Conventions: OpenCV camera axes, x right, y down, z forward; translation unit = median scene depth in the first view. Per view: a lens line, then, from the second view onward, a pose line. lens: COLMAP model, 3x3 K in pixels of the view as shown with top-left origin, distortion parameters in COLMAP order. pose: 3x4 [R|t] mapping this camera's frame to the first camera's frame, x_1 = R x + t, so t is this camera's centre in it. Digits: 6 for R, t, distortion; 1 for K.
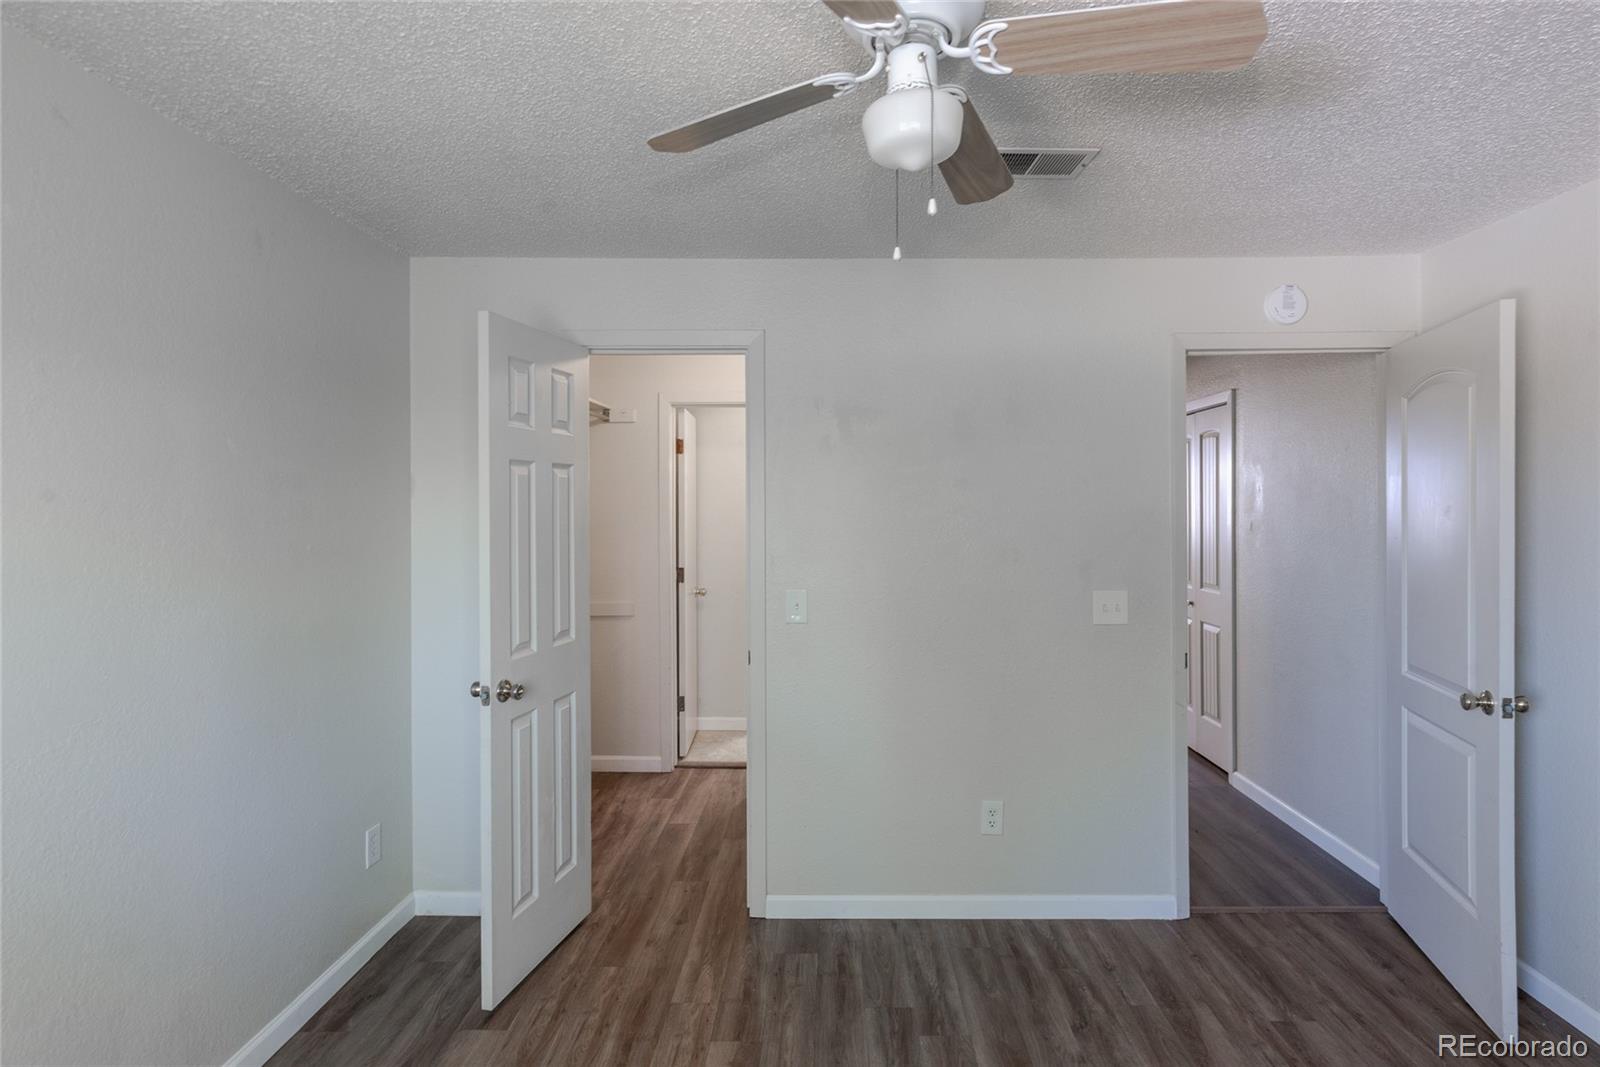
lens RADIAL K [[800.7, 0, 815.1], [0, 800.7, 520.2], [0, 0, 1]] dist [-0.000313, 0.000115]
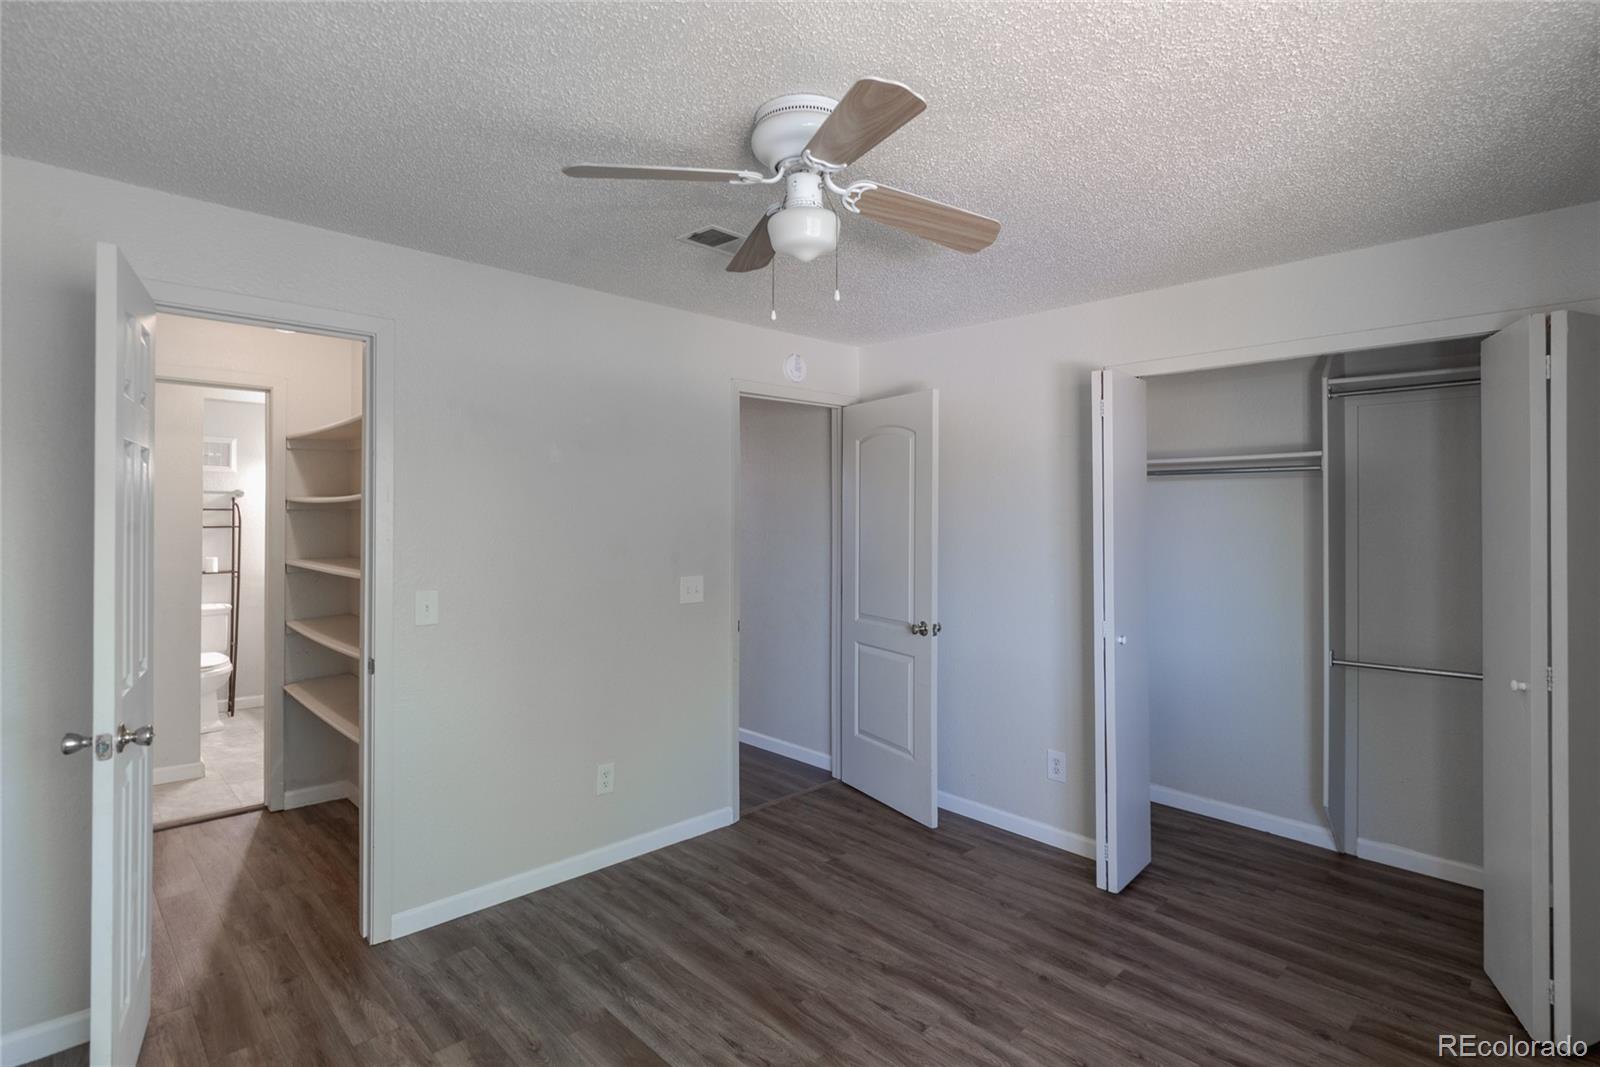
lens RADIAL K [[778.1, 0, 766.2], [0, 778.1, 527.1], [0, 0, 1]] dist [-0.000264, 0.000613]
pose [[0.733621, -0.003479, 0.679550, -0.425297], [0.003195, 0.999994, 0.001671, 0.010457], [-0.679551, 0.000945, 0.733628, 0.027926]]
